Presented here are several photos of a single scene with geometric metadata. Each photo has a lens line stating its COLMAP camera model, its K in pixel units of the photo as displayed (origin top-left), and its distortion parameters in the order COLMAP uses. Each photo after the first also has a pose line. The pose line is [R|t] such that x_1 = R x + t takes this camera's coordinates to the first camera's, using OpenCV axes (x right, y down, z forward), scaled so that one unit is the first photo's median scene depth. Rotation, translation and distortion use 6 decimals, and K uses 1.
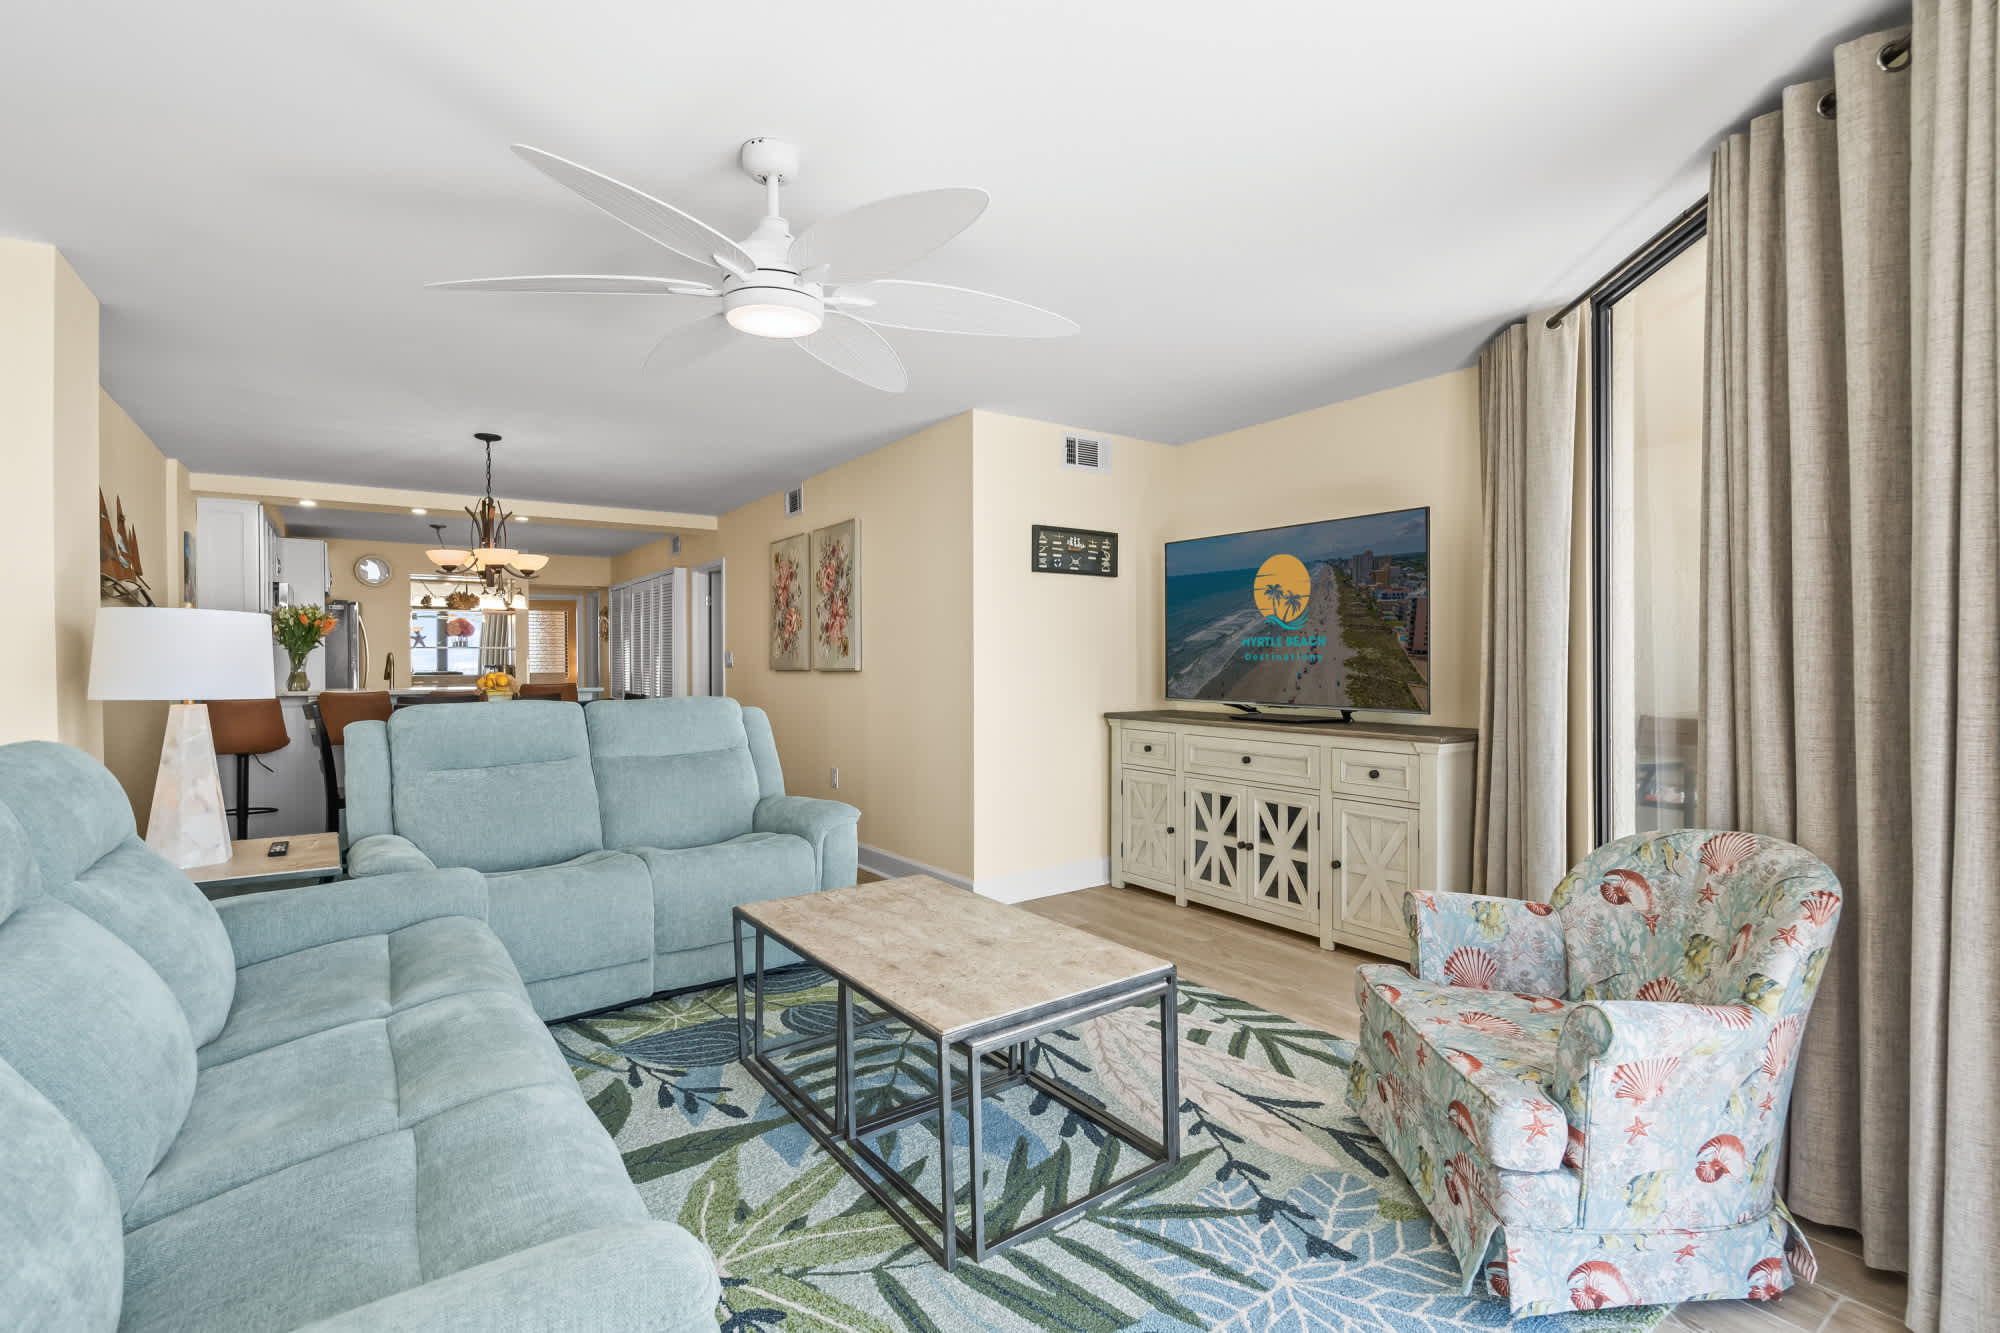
lens RADIAL K [[905.7, 0, 1005.4], [0, 905.7, 654.7], [0, 0, 1]] dist [-0.003278, 0.000789]
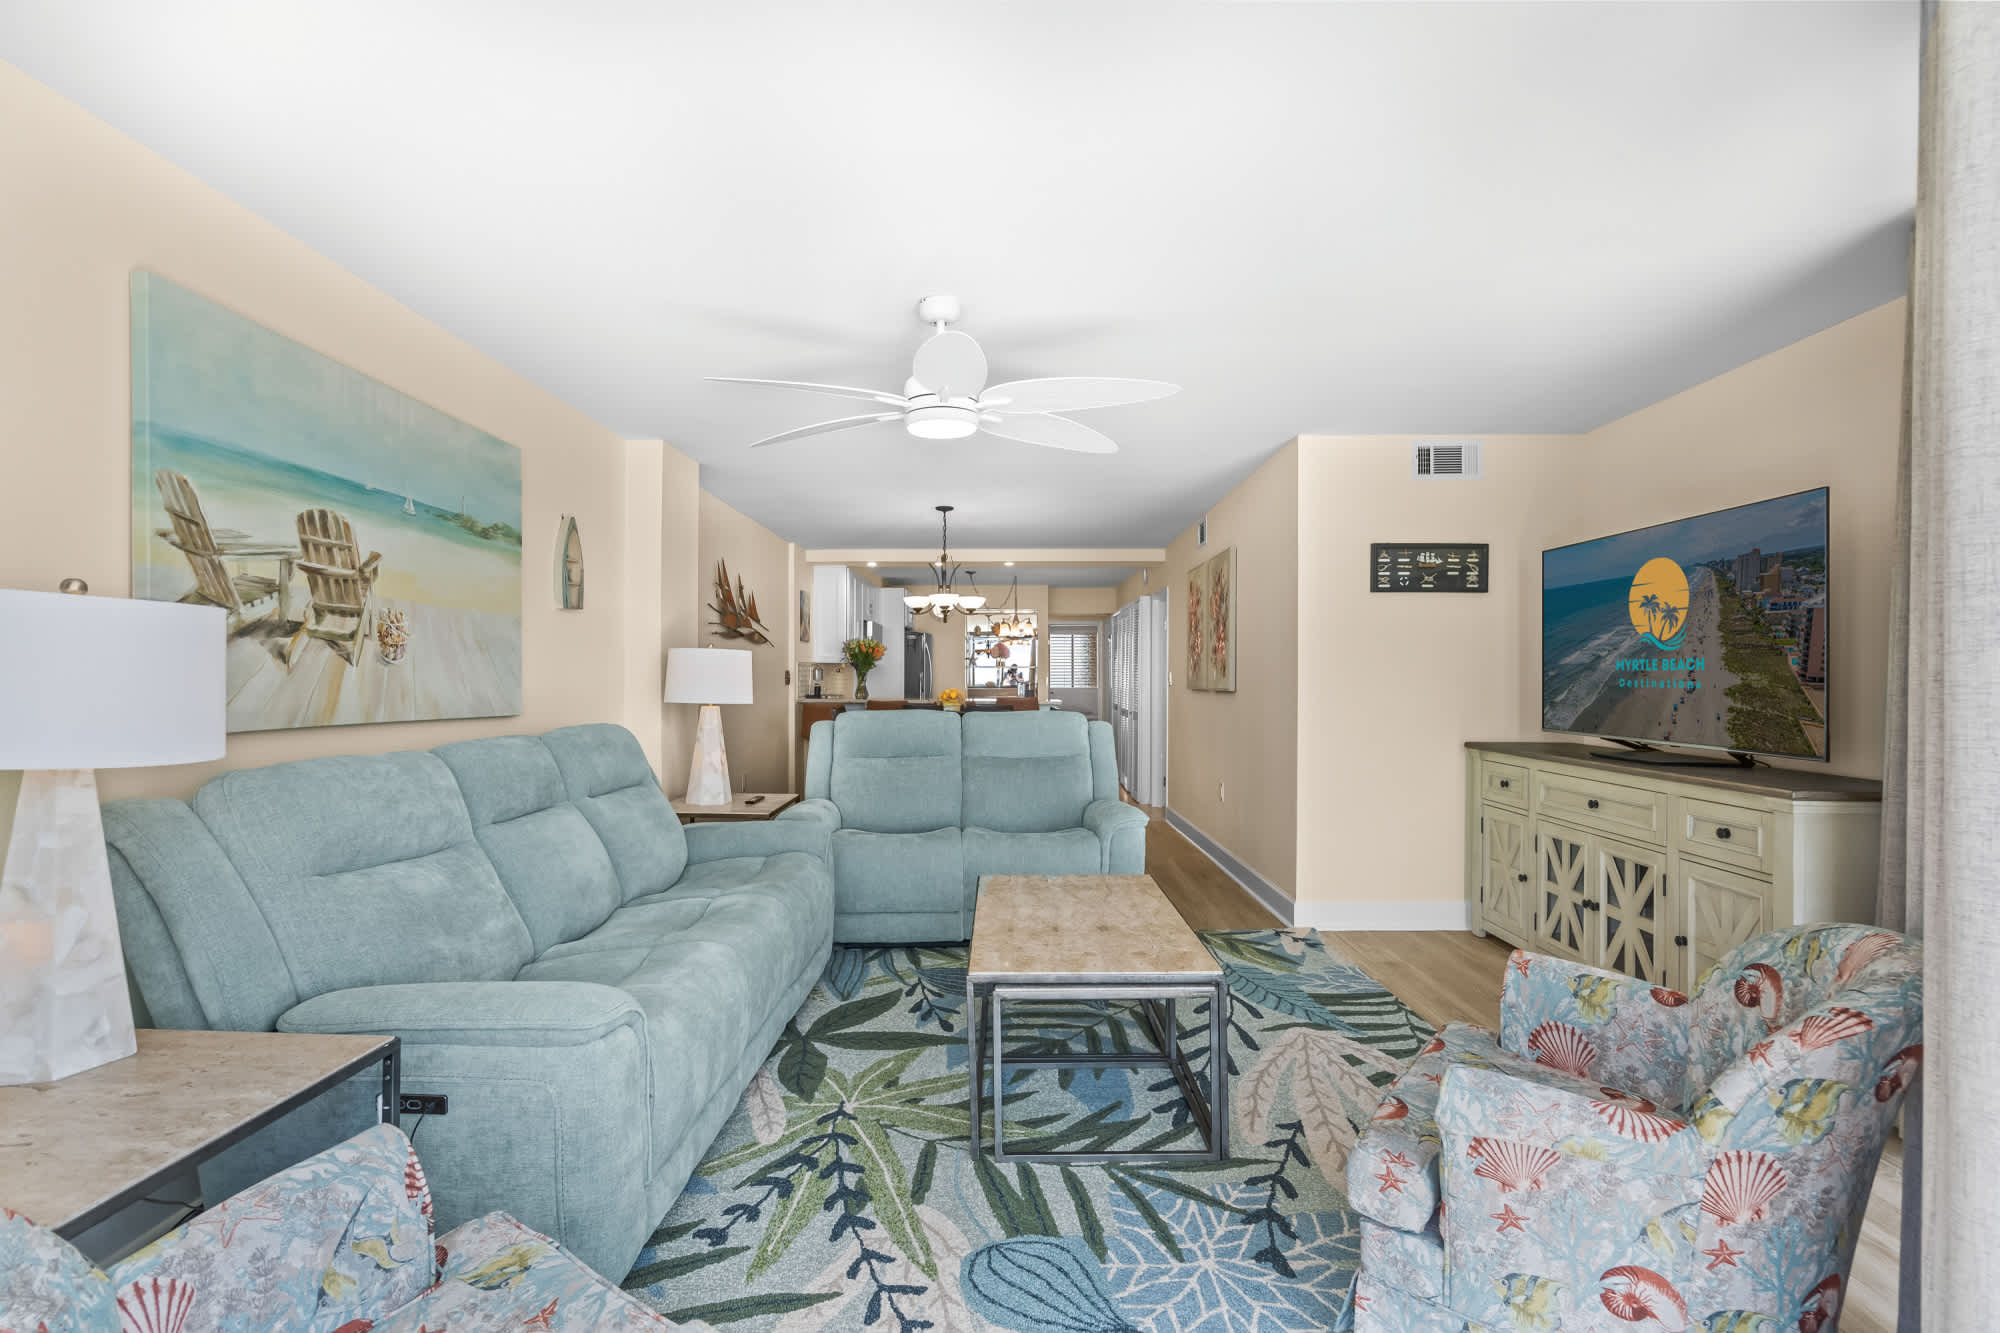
lens RADIAL K [[906.3, 0, 1011.8], [0, 906.3, 666.7], [0, 0, 1]] dist [0.000176, 0.000660]
pose [[0.810645, 0.000049, -0.585539, 0.343696], [-0.003165, 0.999986, -0.004298, -0.008010], [0.585530, 0.005337, 0.810633, -0.009823]]
